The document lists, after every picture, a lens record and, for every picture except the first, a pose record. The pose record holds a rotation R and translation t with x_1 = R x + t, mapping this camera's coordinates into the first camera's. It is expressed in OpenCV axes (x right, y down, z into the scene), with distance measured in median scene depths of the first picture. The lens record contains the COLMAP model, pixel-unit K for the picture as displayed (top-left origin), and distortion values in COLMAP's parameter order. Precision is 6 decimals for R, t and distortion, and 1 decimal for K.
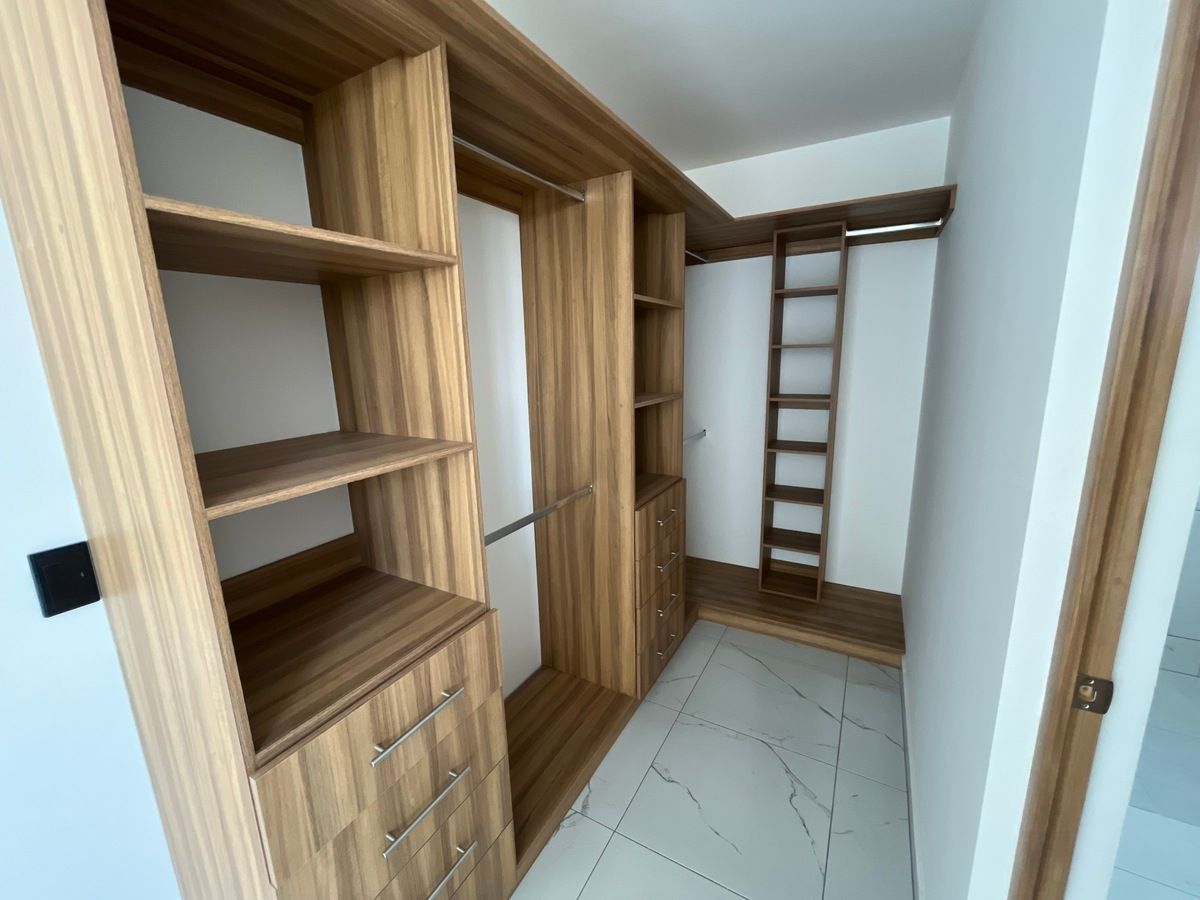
lens RADIAL K [[485.3, 0, 598.1], [0, 485.3, 449.0], [0, 0, 1]] dist [-0.002551, -0.000037]
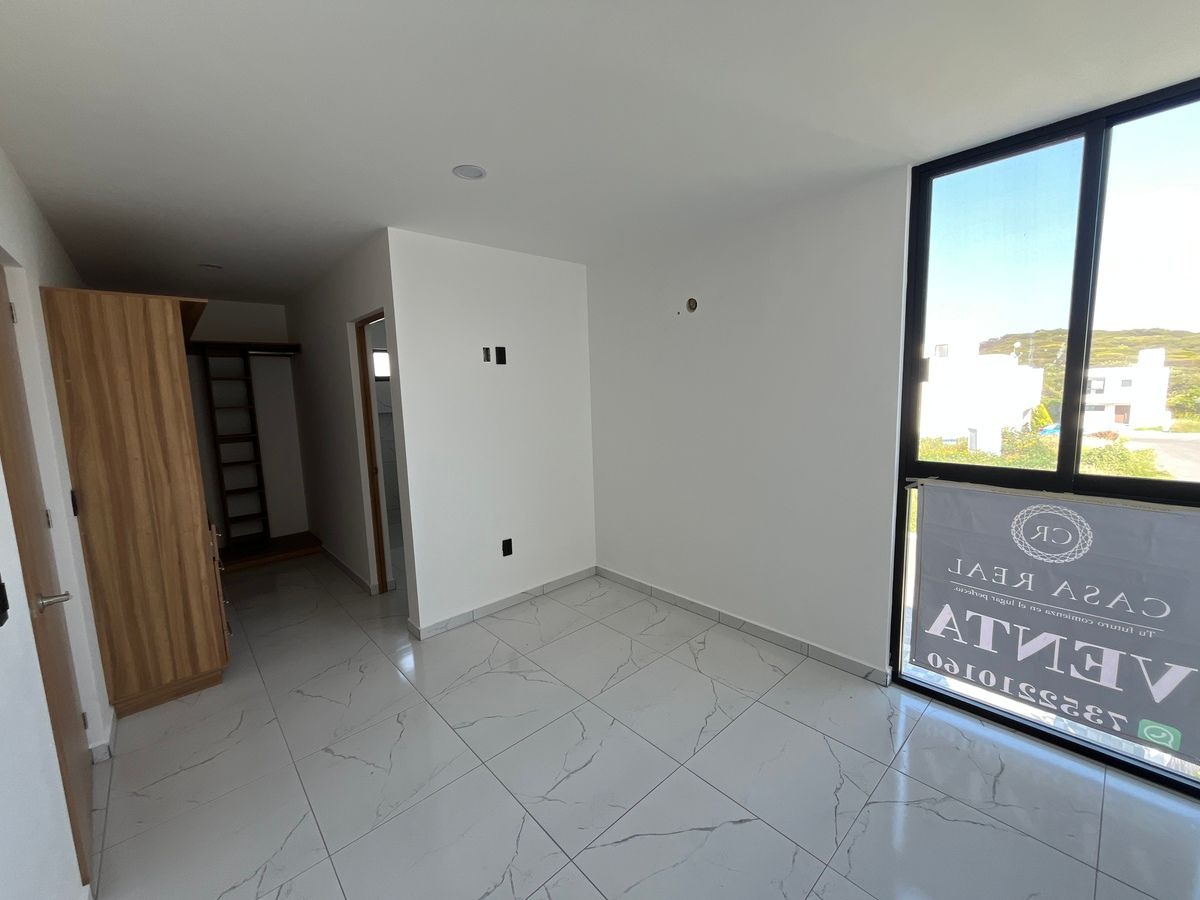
lens RADIAL K [[485.3, 0, 598.1], [0, 485.3, 449.0], [0, 0, 1]] dist [-0.002551, -0.000037]
pose [[0.317601, -0.104263, 0.942475, -0.847043], [0.212224, 0.976539, 0.036515, 0.159627], [-0.924170, 0.188418, 0.332277, -0.816786]]
